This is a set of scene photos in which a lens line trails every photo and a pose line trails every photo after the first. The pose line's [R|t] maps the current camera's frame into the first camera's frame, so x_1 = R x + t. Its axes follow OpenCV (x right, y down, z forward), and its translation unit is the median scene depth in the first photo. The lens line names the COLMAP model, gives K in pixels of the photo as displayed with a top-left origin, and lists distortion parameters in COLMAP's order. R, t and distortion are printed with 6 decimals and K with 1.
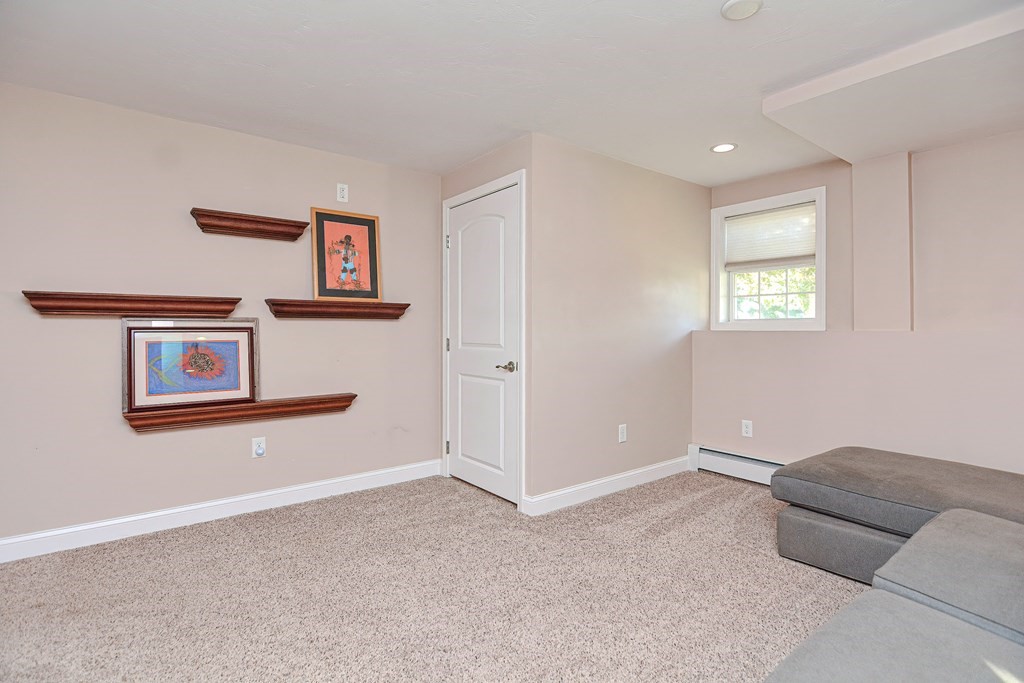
lens RADIAL K [[508.6, 0, 510.5], [0, 508.6, 331.4], [0, 0, 1]] dist [-0.002253, -0.000450]
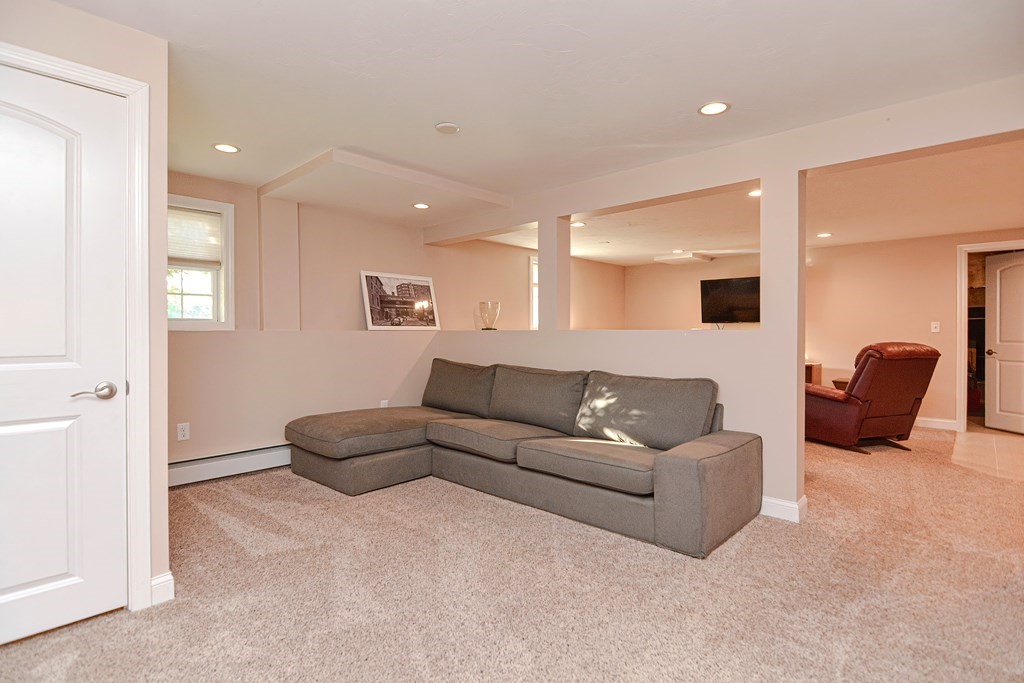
lens RADIAL K [[508.6, 0, 510.5], [0, 508.6, 331.4], [0, 0, 1]] dist [-0.002253, -0.000450]
pose [[-0.143172, -0.010684, 0.989640, -0.651657], [0.005098, 0.999921, 0.011532, -0.009502], [-0.989685, 0.006697, -0.143106, 0.580972]]
